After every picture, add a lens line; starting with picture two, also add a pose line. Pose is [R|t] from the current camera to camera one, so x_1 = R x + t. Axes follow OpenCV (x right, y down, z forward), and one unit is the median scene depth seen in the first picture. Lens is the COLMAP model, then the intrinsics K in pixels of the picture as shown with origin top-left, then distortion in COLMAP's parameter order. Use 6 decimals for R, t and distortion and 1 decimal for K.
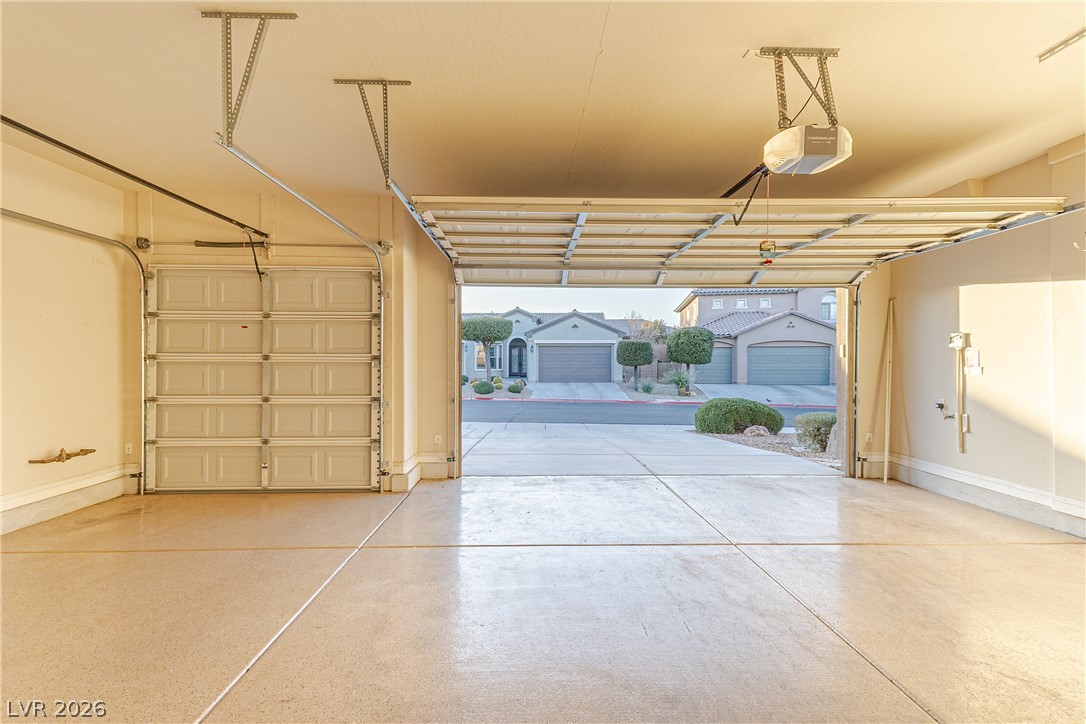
lens RADIAL K [[496.5, 0, 542.2], [0, 496.5, 362.1], [0, 0, 1]] dist [0.005238, 0.000357]
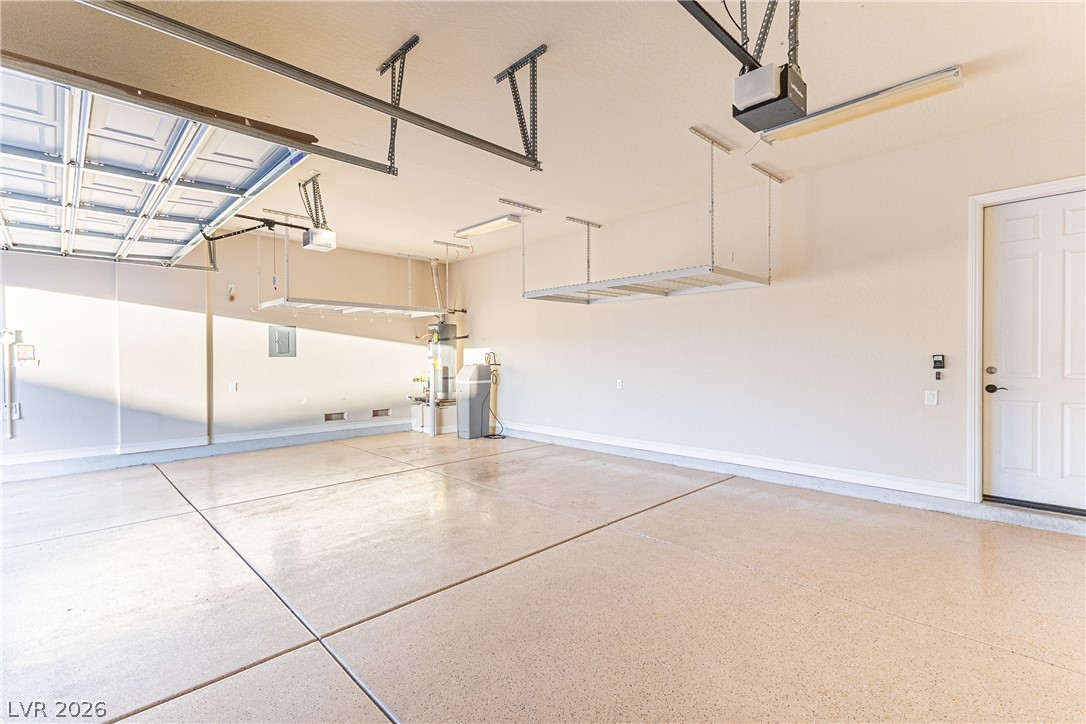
lens RADIAL K [[496.5, 0, 541.6], [0, 496.5, 360.6], [0, 0, 1]] dist [0.005238, 0.000357]
pose [[-0.680539, -0.005608, 0.732690, -1.087963], [0.000592, 0.999966, 0.008203, 0.002336], [-0.732711, 0.006016, -0.680513, 1.282064]]
